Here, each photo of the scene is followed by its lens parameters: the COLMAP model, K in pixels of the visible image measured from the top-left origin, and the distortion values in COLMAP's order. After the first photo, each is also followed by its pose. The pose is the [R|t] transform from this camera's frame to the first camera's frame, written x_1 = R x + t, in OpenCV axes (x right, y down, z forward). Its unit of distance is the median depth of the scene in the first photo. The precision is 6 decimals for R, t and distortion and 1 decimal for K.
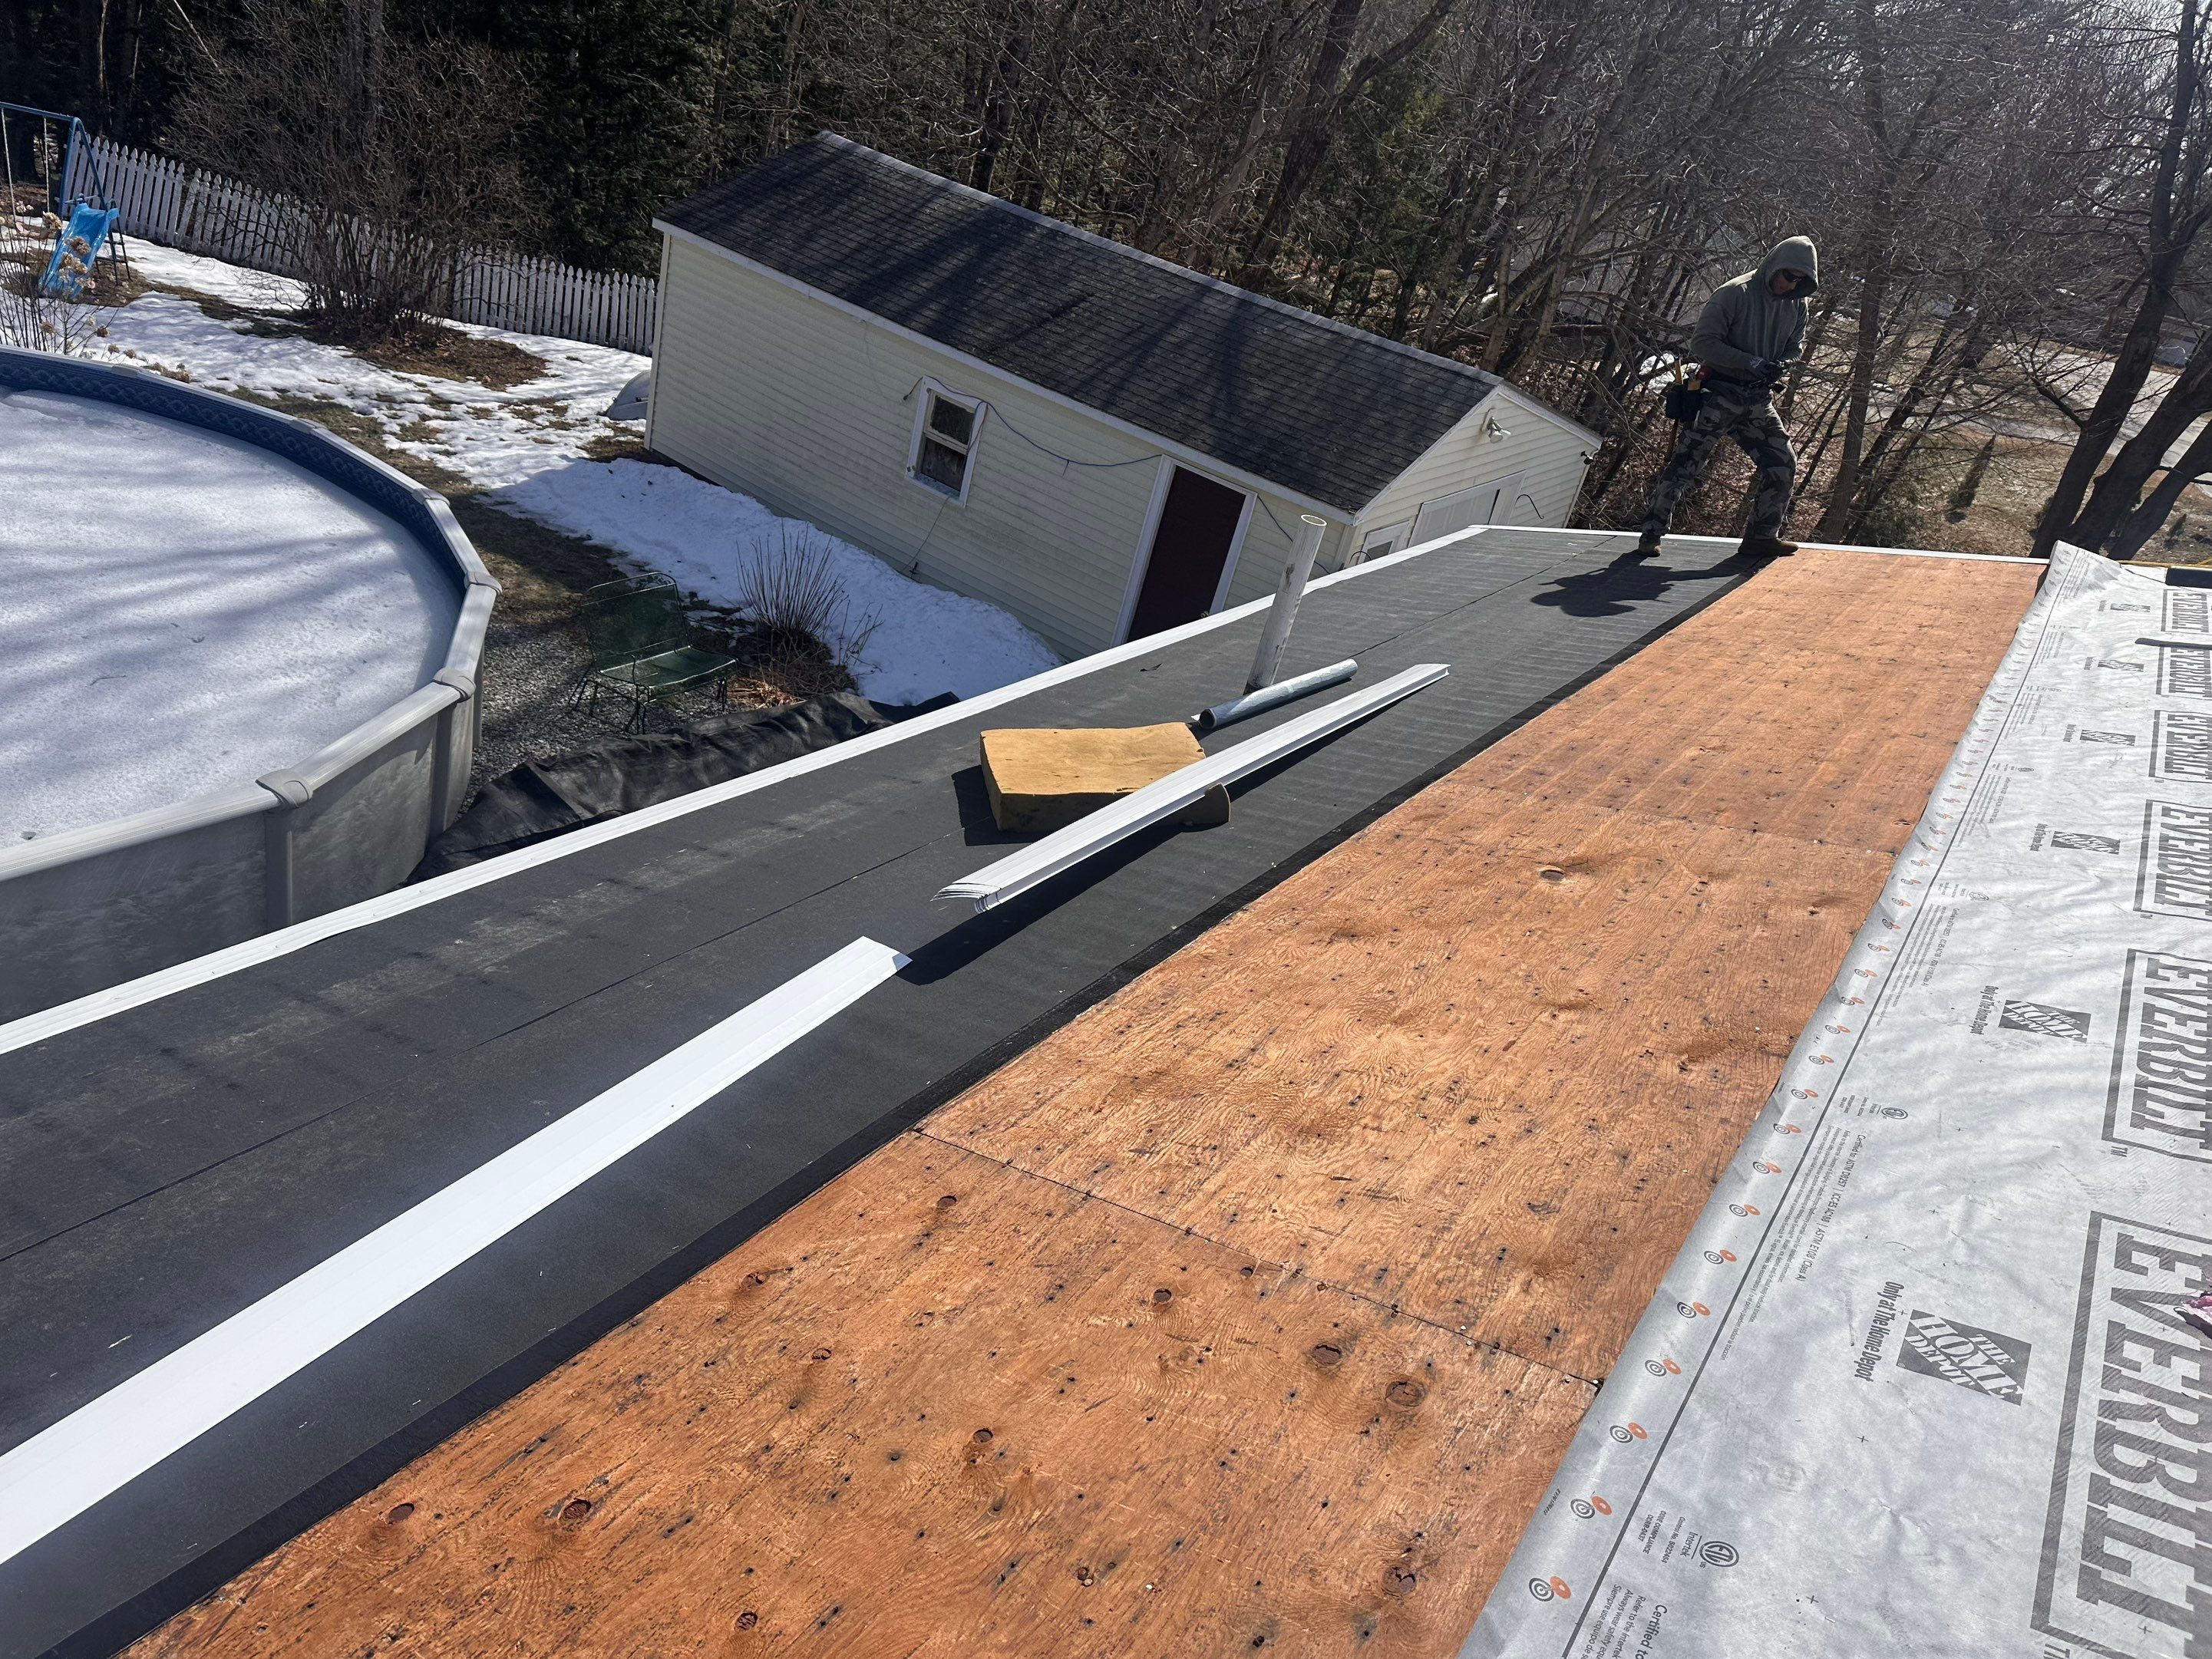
lens RADIAL K [[1545.8, 0, 1095.1], [0, 1545.8, 841.9], [0, 0, 1]] dist [0.020133, -0.016031]
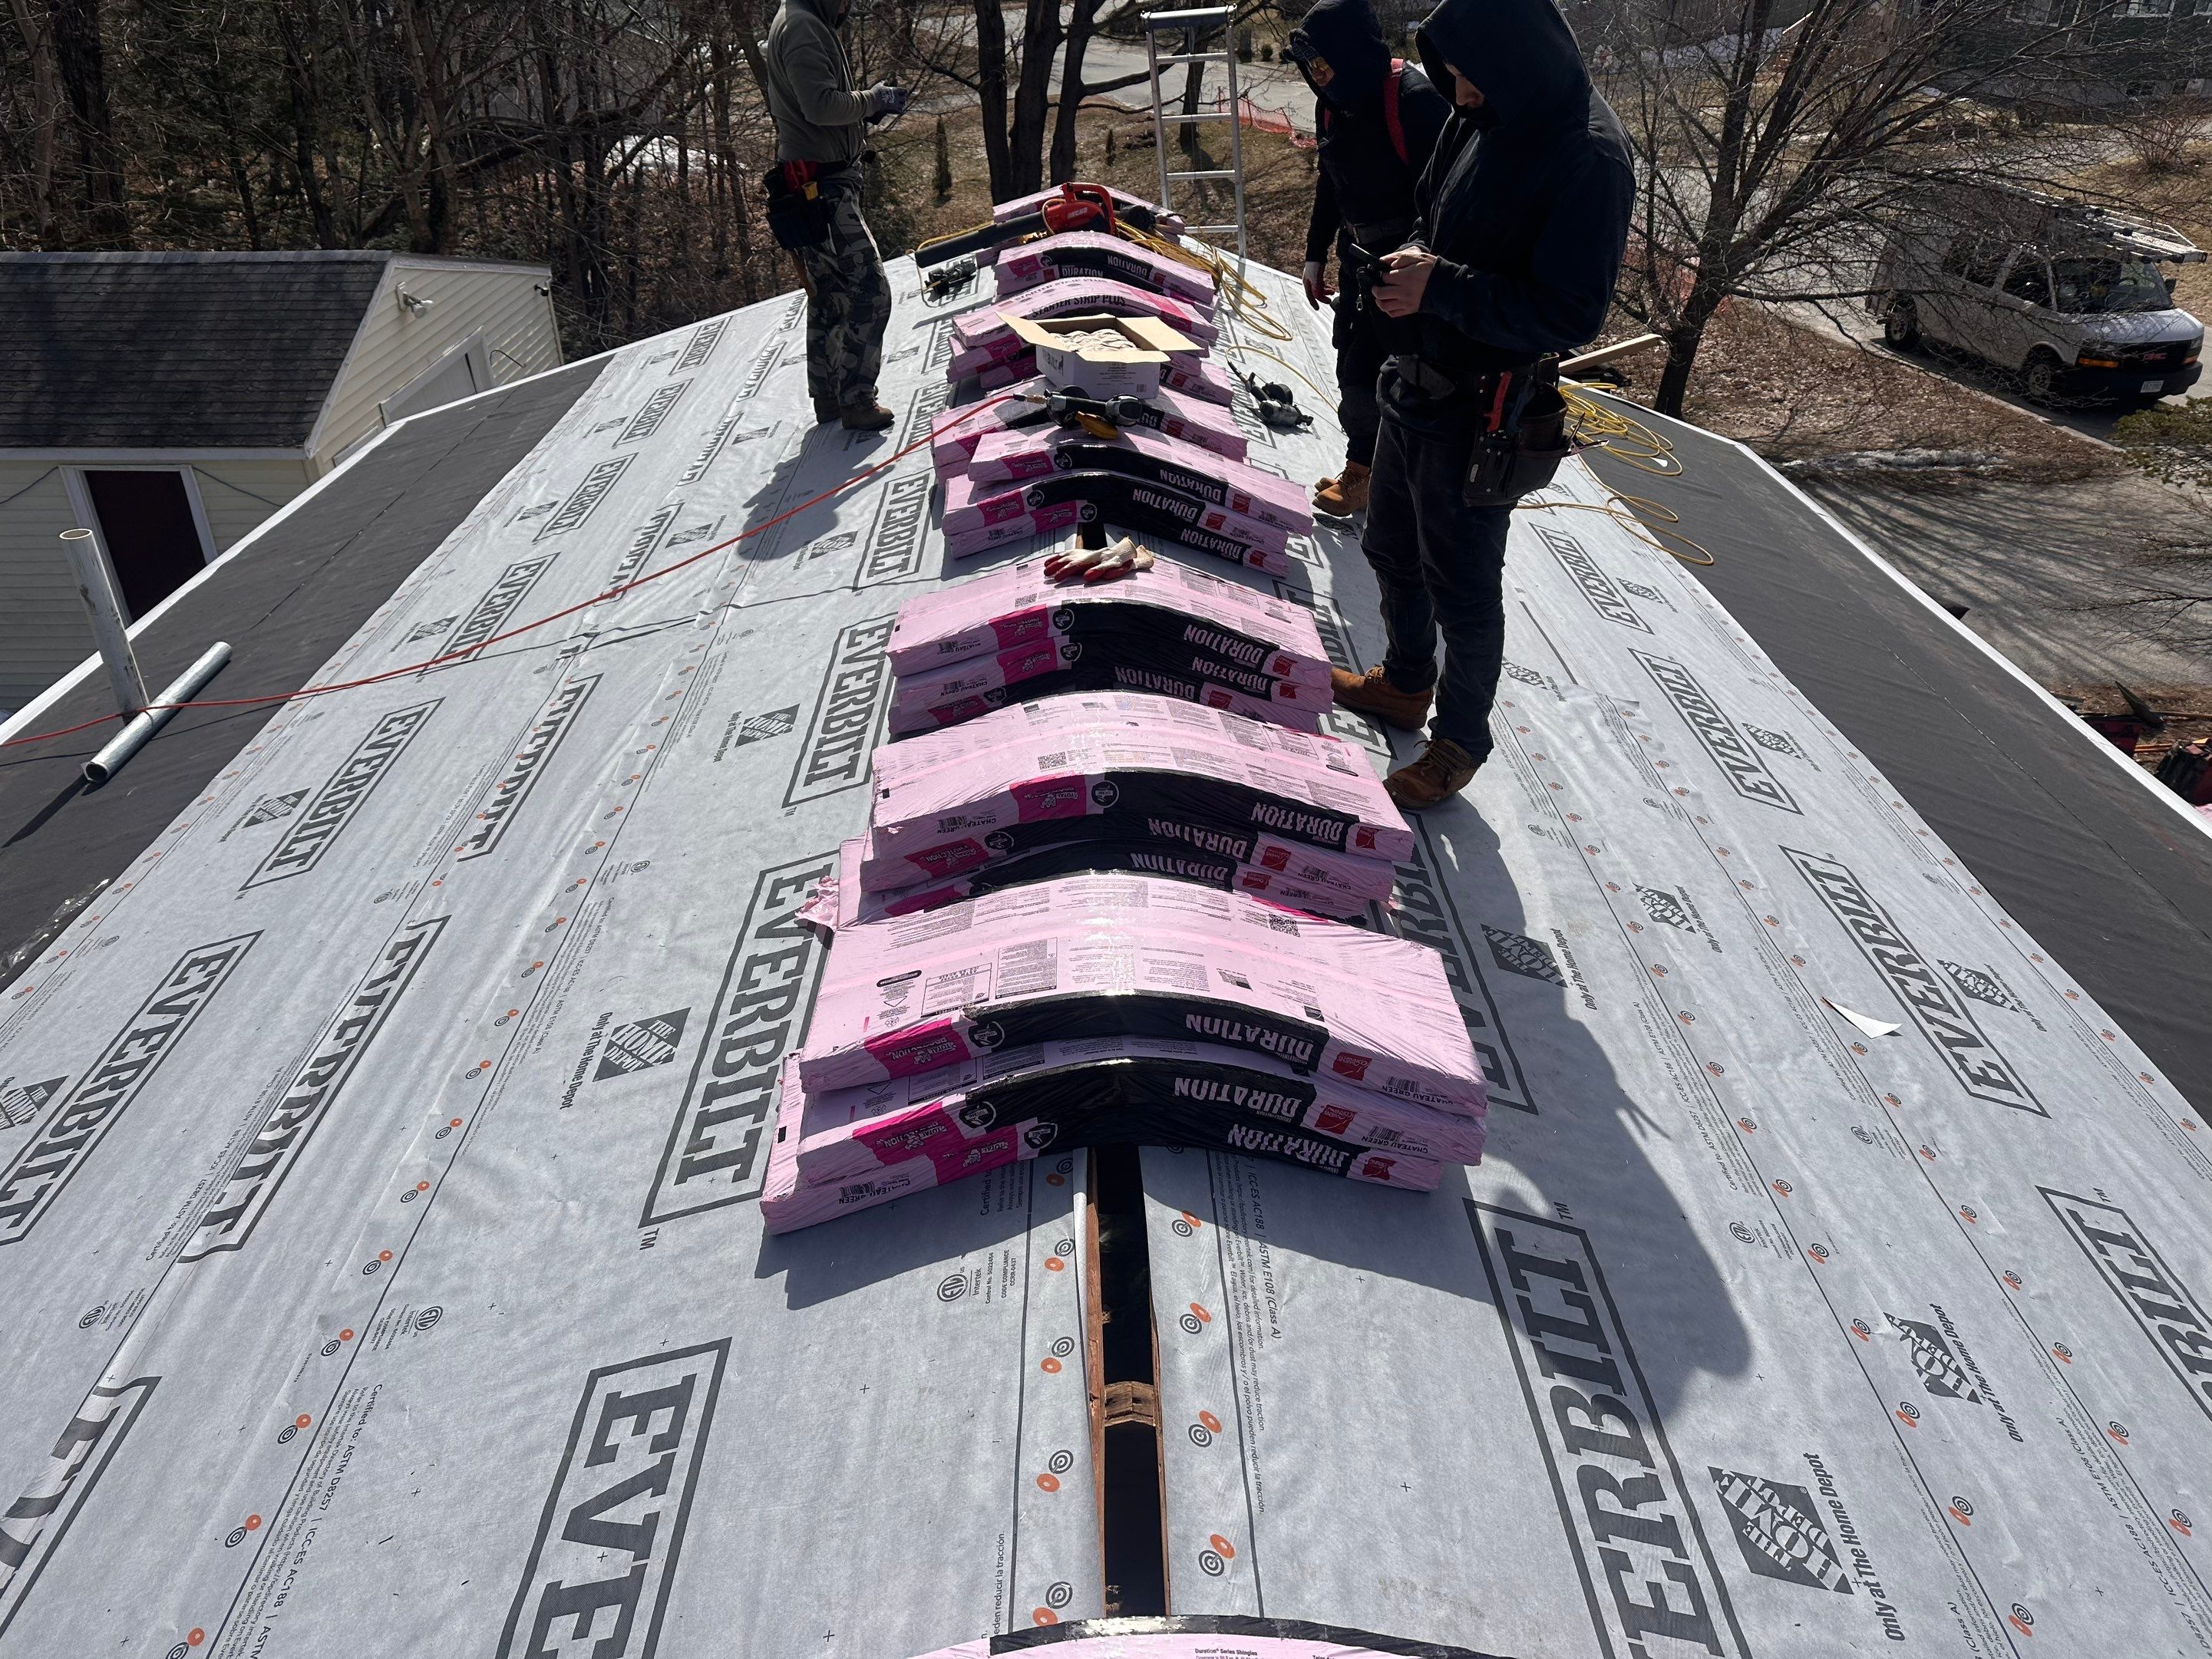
lens RADIAL K [[1545.8, 0, 1147.8], [0, 1545.8, 830.3], [0, 0, 1]] dist [0.020133, -0.016031]
pose [[0.789778, -0.486936, 0.373019, 0.159565], [0.439742, 0.873437, 0.209130, 0.029477], [-0.427641, -0.001134, 0.903948, -0.107845]]
